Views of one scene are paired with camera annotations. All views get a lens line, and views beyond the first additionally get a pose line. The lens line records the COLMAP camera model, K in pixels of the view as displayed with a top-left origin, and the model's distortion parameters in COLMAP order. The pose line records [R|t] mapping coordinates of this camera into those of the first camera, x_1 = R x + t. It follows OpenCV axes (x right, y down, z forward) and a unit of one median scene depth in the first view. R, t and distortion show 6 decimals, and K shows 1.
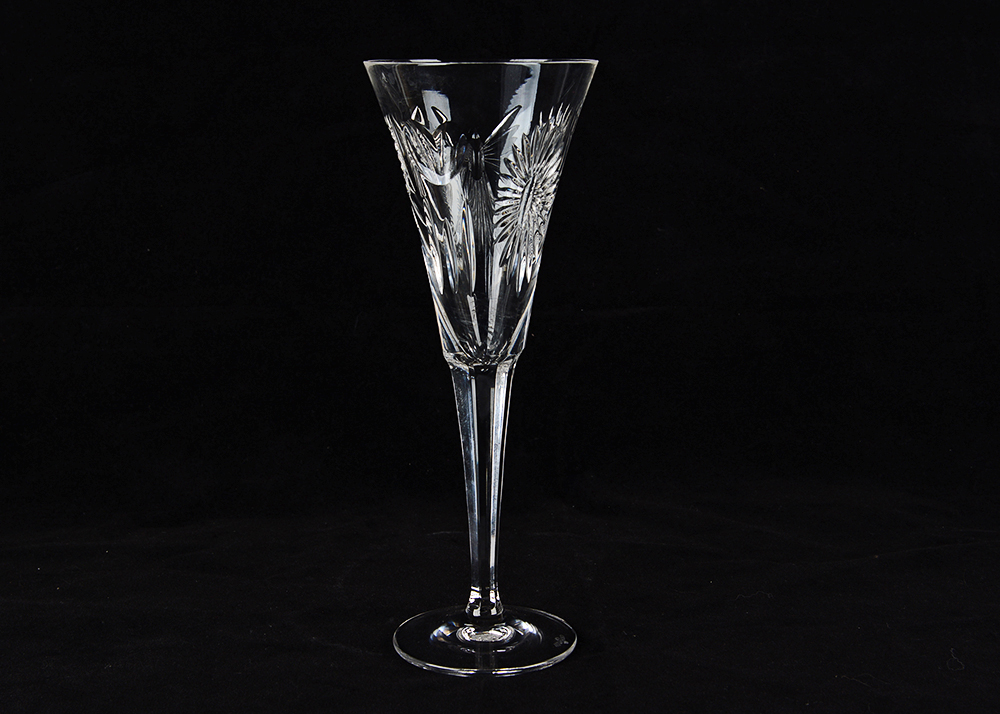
lens RADIAL K [[1122.2, 0, 500.0], [0, 1122.2, 357.0], [0, 0, 1]] dist [0.004427, 0.002584]
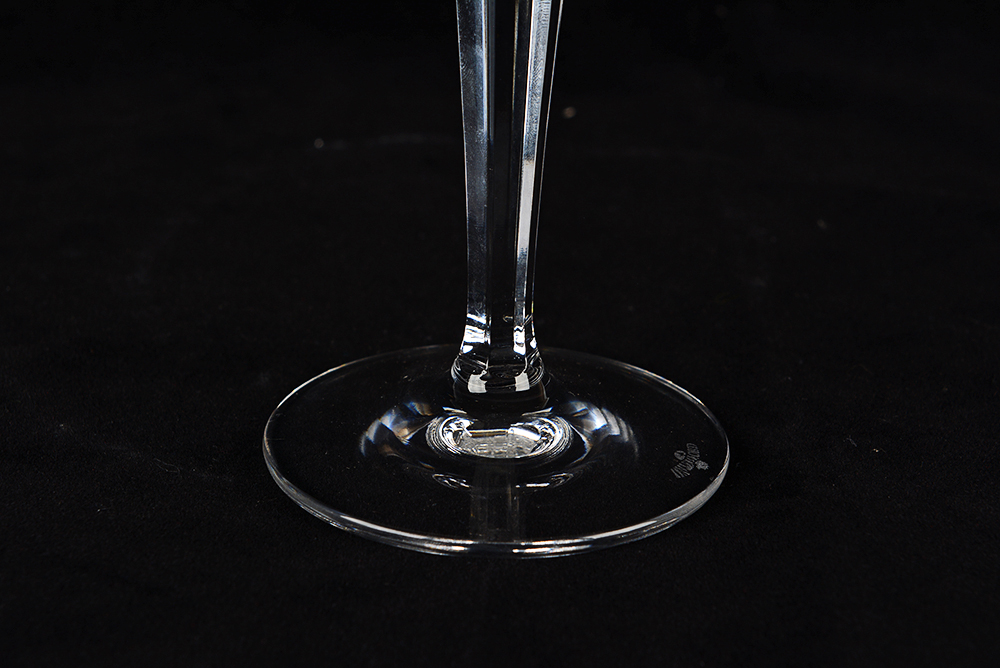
lens RADIAL K [[2063.3, 0, 500.0], [0, 2063.3, 334.0], [0, 0, 1]] dist [0.039068, 0.077437]
pose [[0.999151, 0.039744, -0.010807, -0.005898], [-0.034823, 0.955280, 0.293647, 0.000782], [0.021994, -0.293021, 0.955853, 0.320164]]
